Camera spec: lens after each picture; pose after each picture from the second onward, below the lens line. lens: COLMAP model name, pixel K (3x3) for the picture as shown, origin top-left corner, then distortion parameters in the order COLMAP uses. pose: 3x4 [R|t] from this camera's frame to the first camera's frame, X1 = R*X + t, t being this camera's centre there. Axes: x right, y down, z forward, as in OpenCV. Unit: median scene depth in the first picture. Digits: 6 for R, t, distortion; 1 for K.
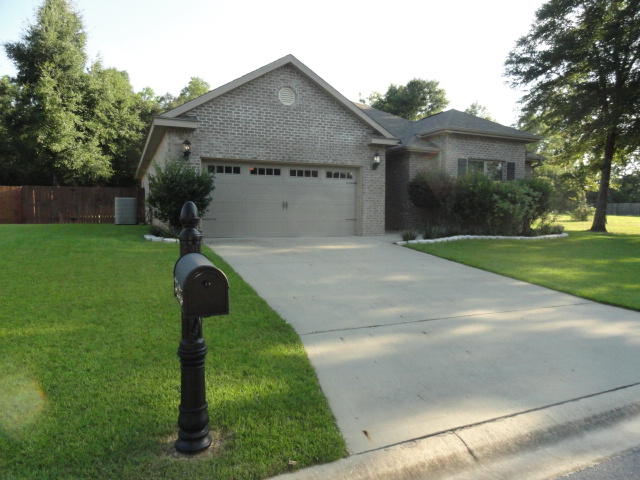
lens RADIAL K [[441.0, 0, 318.9], [0, 441.0, 243.8], [0, 0, 1]] dist [-0.003101, 0.000508]
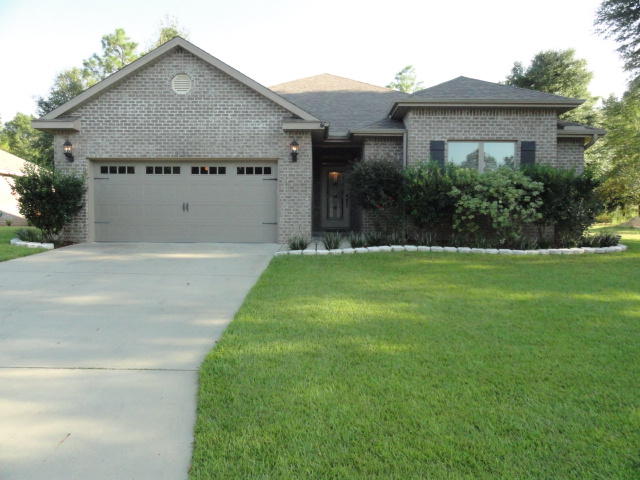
lens RADIAL K [[441.0, 0, 318.0], [0, 441.0, 238.3], [0, 0, 1]] dist [-0.003101, 0.000508]
pose [[0.916536, 0.015476, -0.399652, 0.501953], [-0.021986, 0.999690, -0.011711, -0.018996], [0.399347, 0.019520, 0.916592, 0.281595]]
